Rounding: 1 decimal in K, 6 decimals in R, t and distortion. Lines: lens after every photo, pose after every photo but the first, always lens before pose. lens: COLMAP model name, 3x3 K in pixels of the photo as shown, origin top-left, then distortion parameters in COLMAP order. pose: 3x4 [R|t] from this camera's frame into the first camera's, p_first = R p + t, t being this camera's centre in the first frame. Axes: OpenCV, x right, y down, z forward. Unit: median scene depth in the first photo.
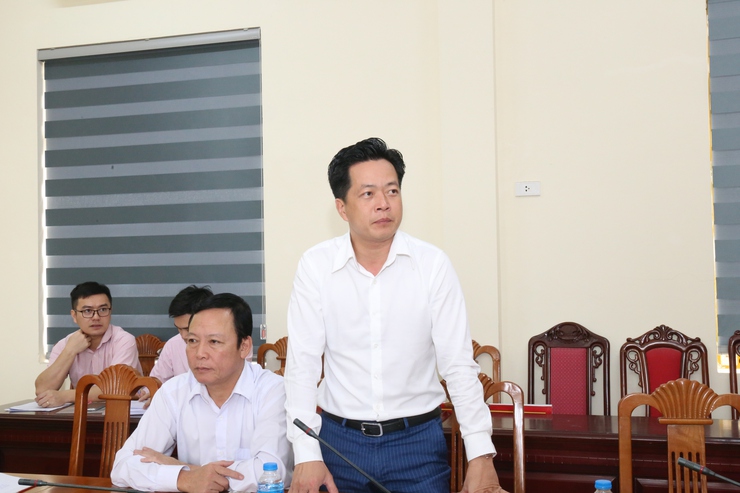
lens RADIAL K [[957.5, 0, 367.1], [0, 957.5, 244.0], [0, 0, 1]] dist [0.144190, 0.000000]
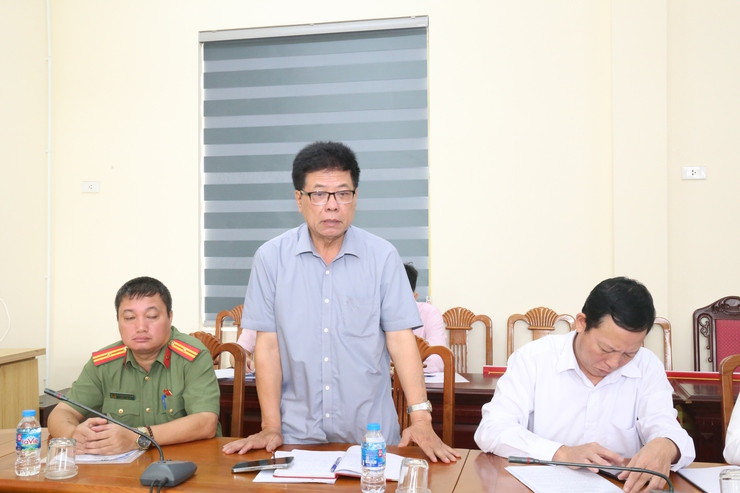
lens RADIAL K [[831.5, 0, 369.1], [0, 831.5, 244.7], [0, 0, 1]] dist [0.077801, 0.000000]
pose [[0.993775, 0.012654, 0.110685, -0.273503], [-0.015096, 0.999660, 0.021246, 0.008016], [-0.110379, -0.022784, 0.993628, 0.090994]]
